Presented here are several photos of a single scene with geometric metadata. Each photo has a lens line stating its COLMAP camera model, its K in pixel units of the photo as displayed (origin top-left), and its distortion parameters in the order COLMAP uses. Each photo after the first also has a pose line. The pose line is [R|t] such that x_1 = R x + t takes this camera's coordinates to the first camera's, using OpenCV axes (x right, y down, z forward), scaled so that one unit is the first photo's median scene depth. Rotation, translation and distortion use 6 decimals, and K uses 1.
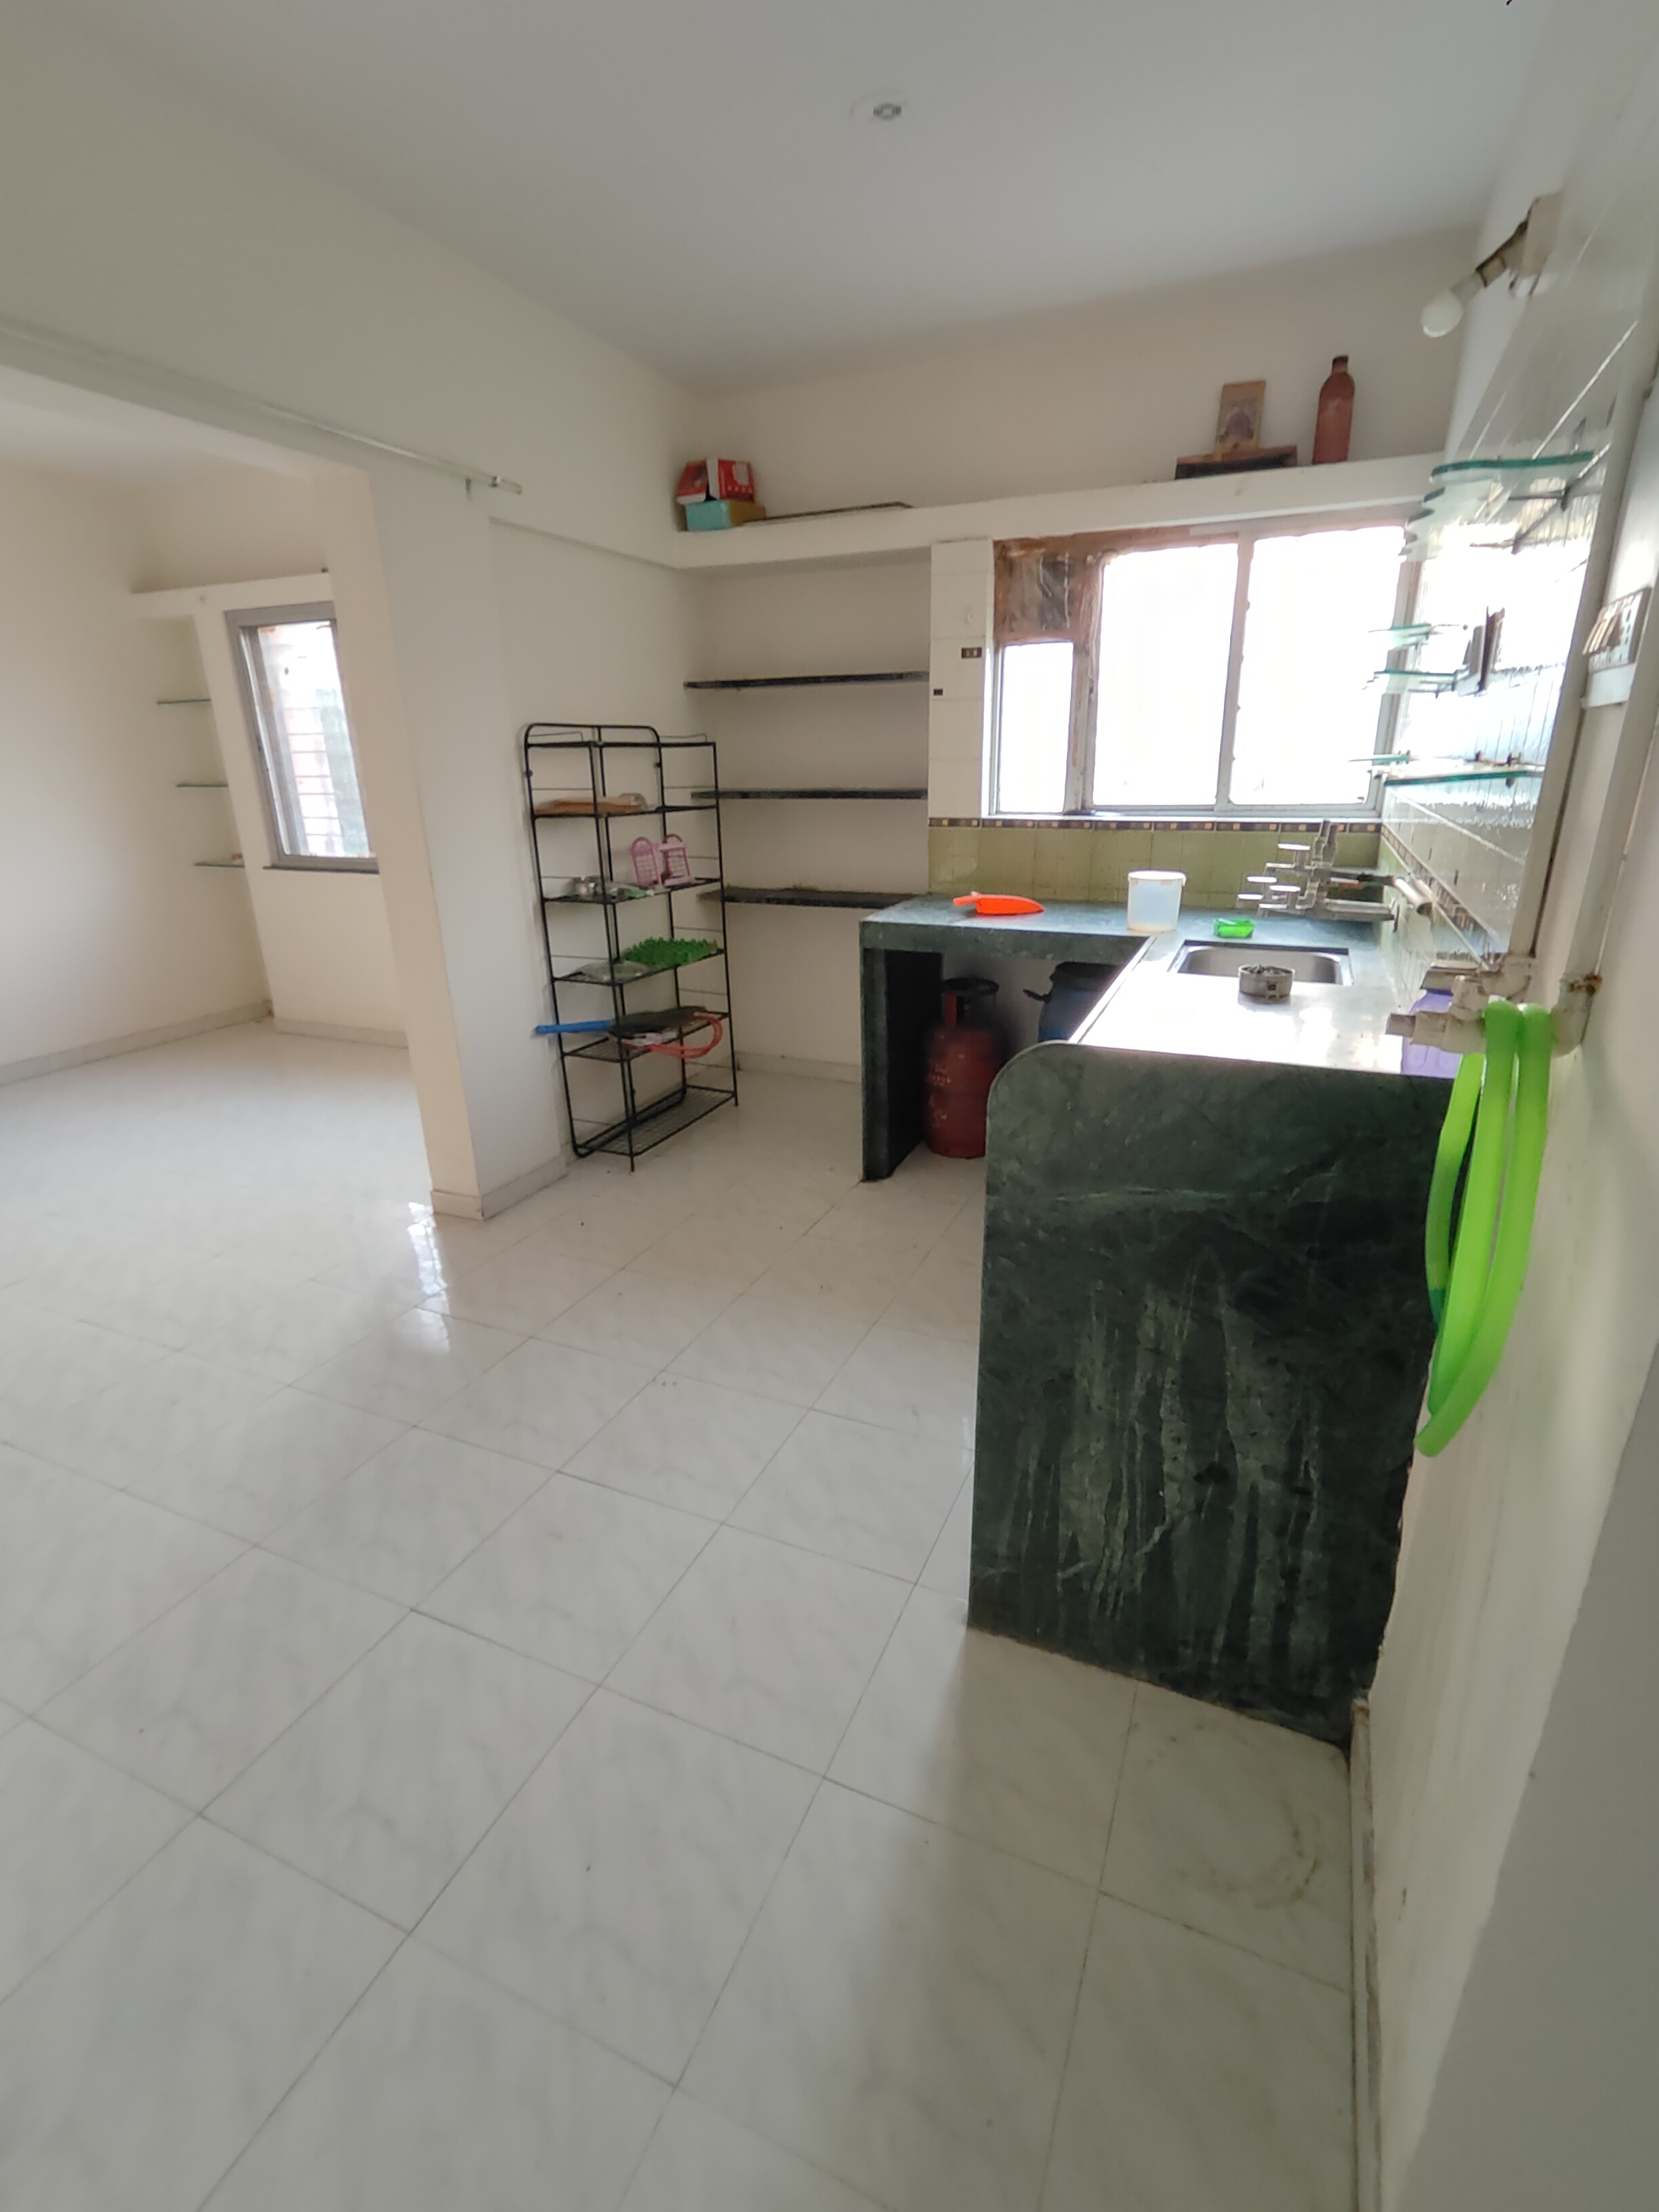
lens RADIAL K [[1017.0, 0, 839.4], [0, 1017.0, 1115.8], [0, 0, 1]] dist [0.000337, 0.000679]
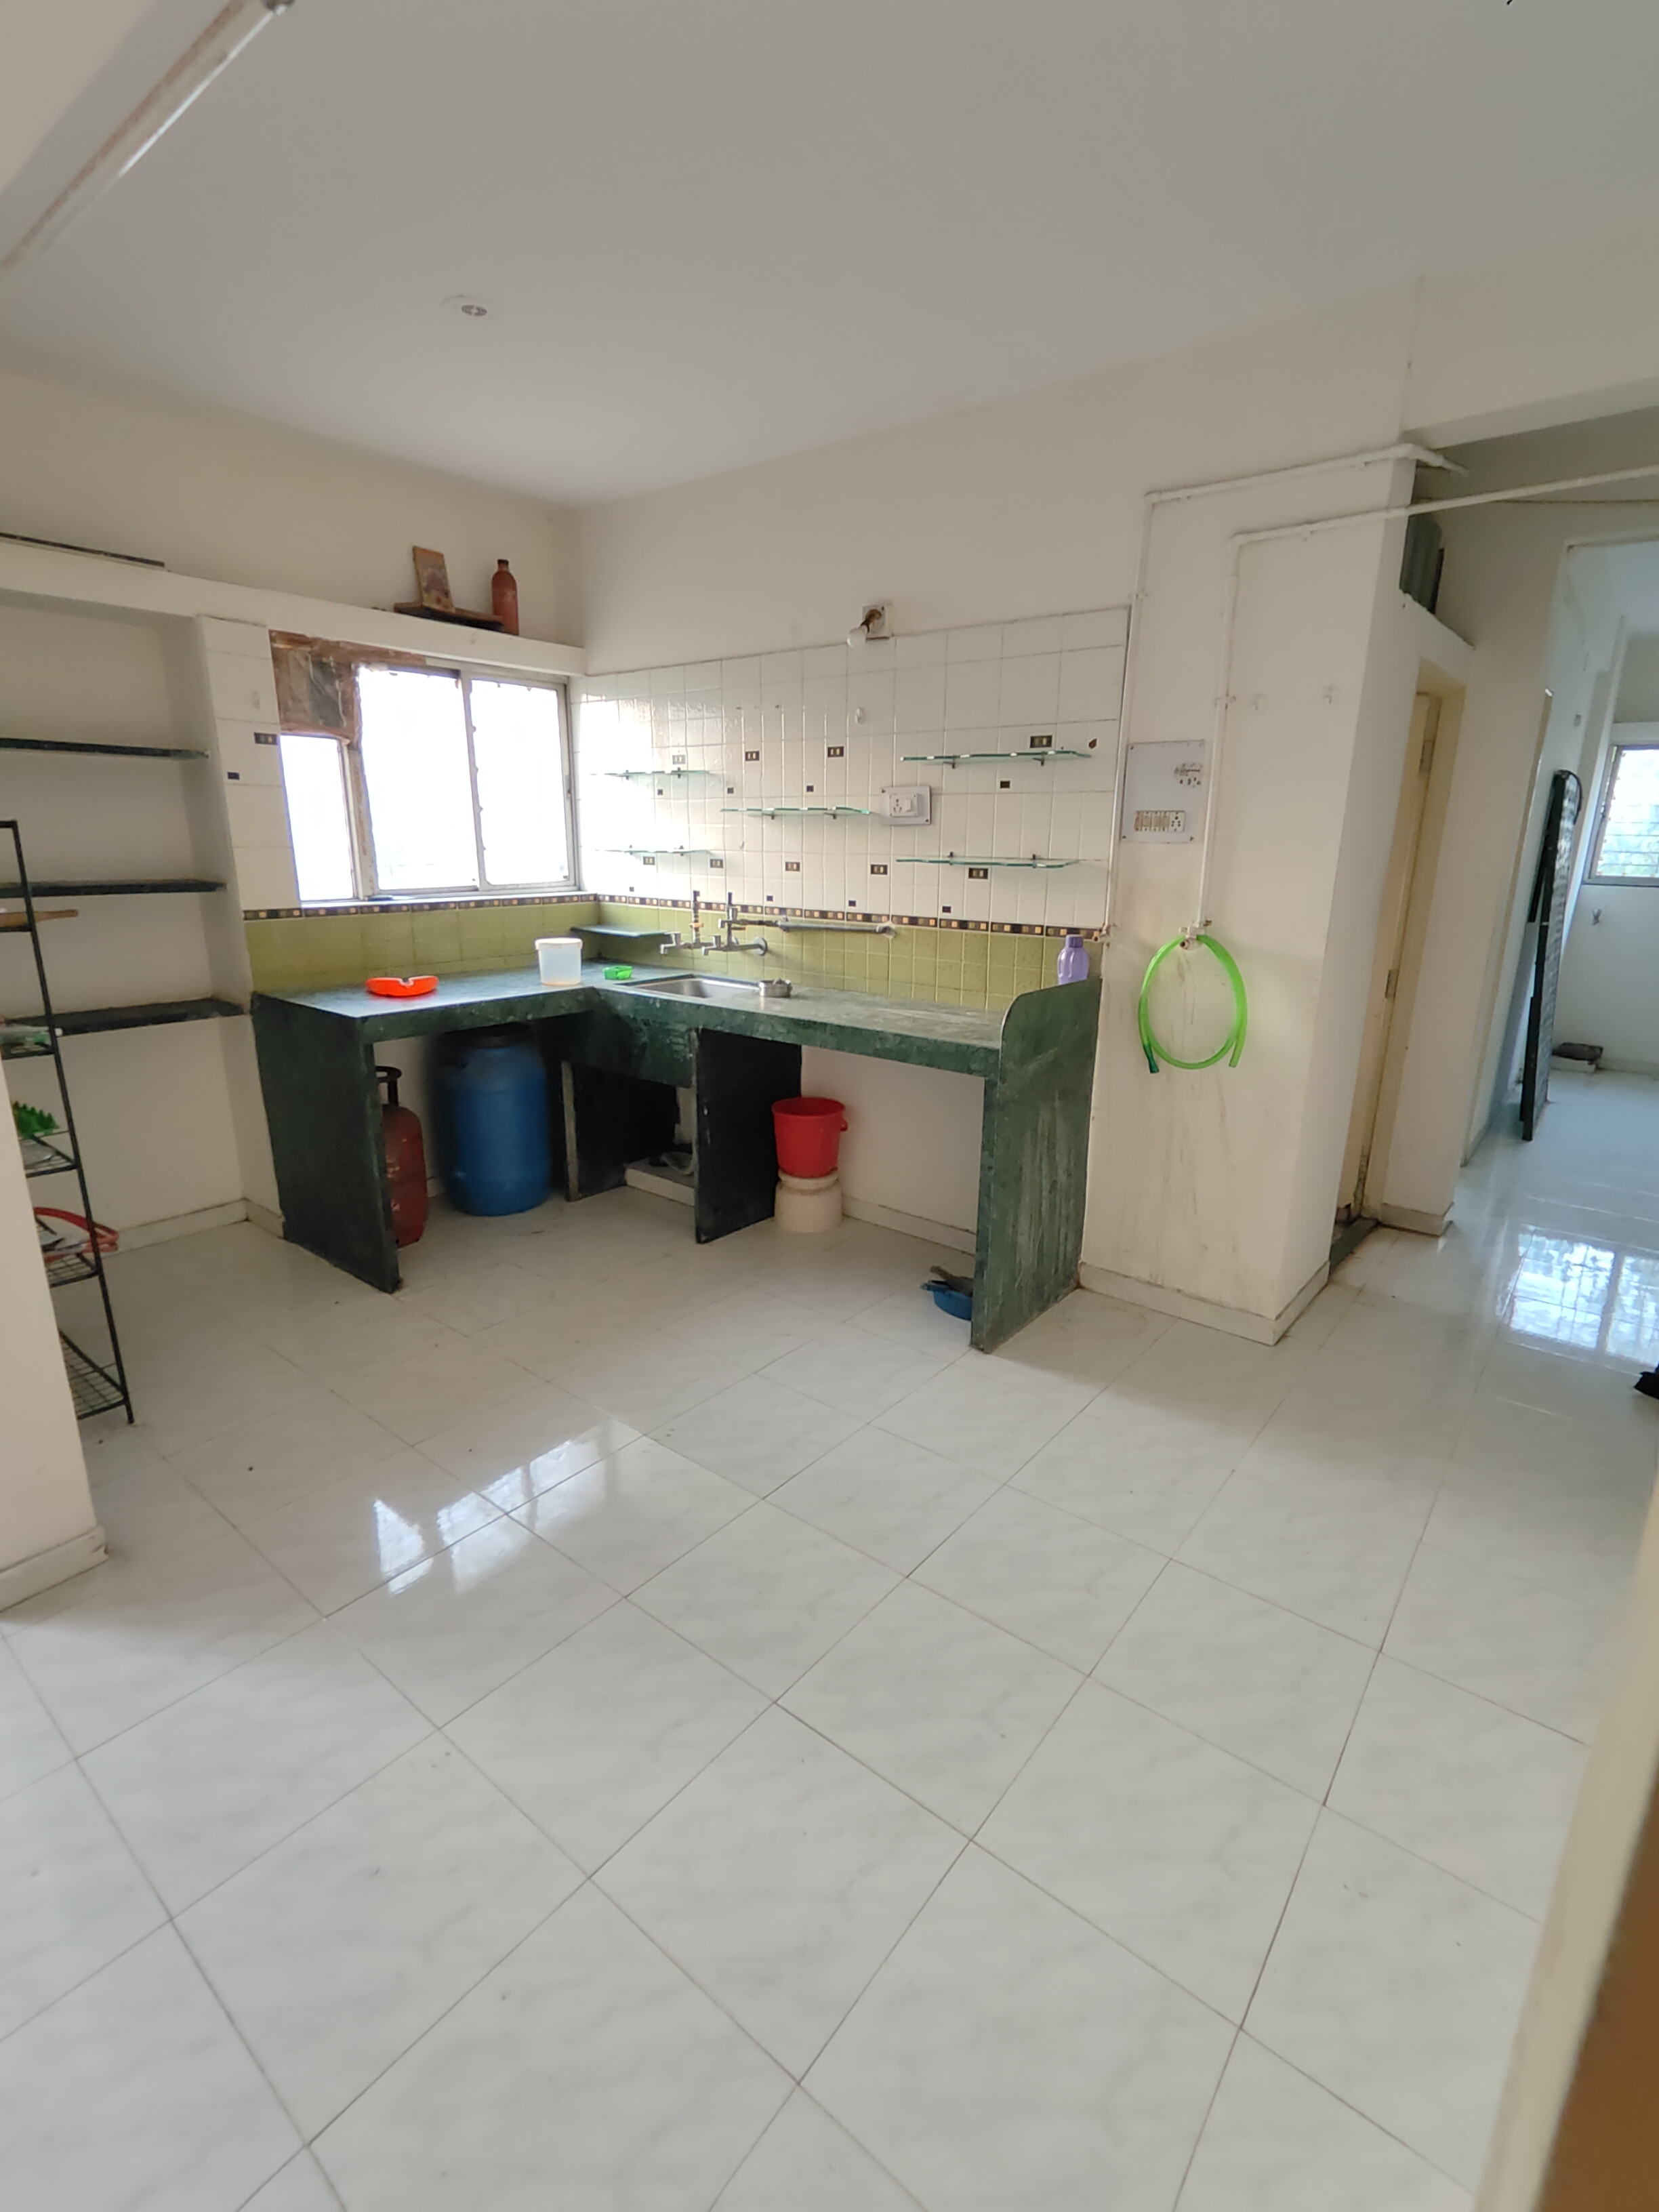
lens RADIAL K [[1017.0, 0, 839.4], [0, 1017.0, 1115.8], [0, 0, 1]] dist [0.000337, 0.000679]
pose [[0.255940, -0.241017, 0.936165, -0.722545], [0.309999, 0.937739, 0.156671, -0.108347], [-0.915639, 0.250112, 0.314720, 0.300950]]
